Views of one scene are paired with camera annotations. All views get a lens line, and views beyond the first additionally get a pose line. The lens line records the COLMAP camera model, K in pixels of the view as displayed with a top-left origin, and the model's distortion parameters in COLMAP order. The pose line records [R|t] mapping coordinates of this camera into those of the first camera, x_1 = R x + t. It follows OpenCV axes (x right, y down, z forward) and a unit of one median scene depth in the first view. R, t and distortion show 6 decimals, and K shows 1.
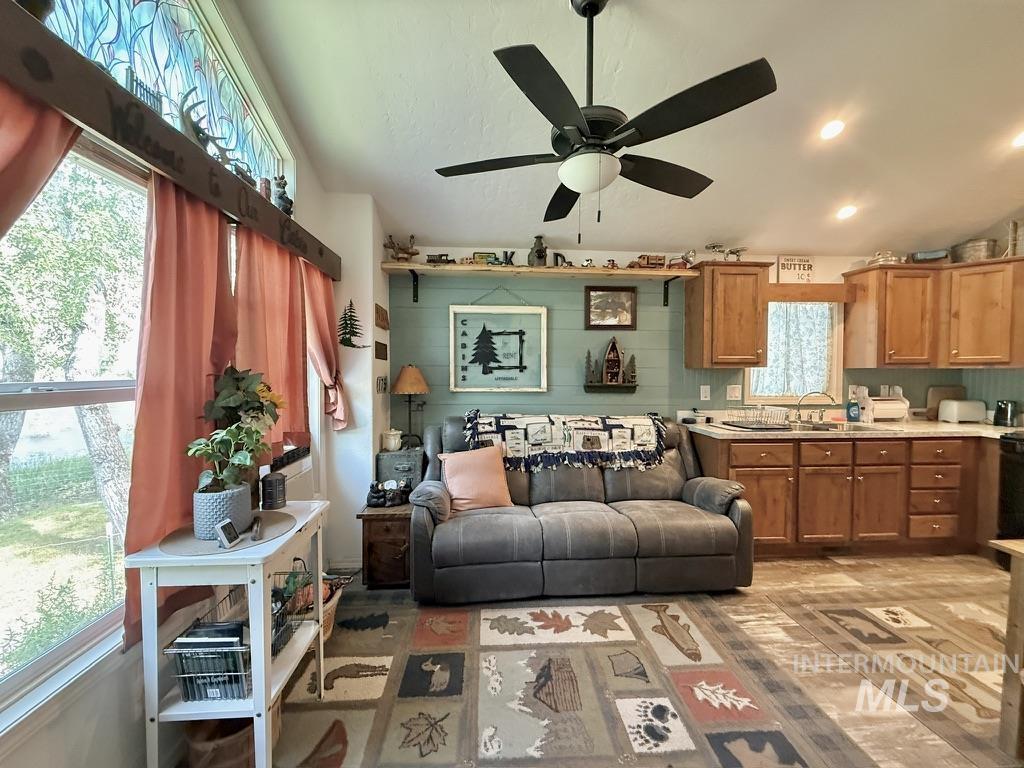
lens RADIAL K [[408.3, 0, 509.4], [0, 408.3, 383.8], [0, 0, 1]] dist [0.000615, 0.000150]
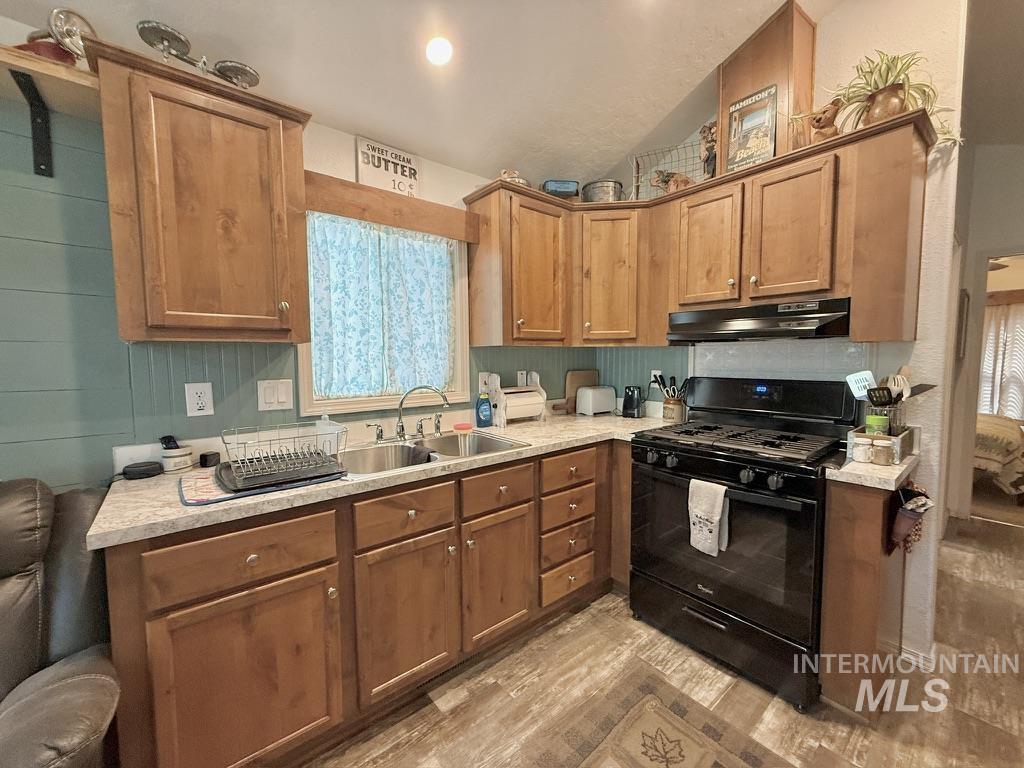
lens RADIAL K [[408.3, 0, 510.2], [0, 408.3, 383.7], [0, 0, 1]] dist [0.000615, 0.000150]
pose [[0.813216, -0.045608, 0.580172, 0.591999], [0.025990, 0.998776, 0.042086, -0.005669], [-0.581381, -0.019146, 0.813406, 0.522138]]
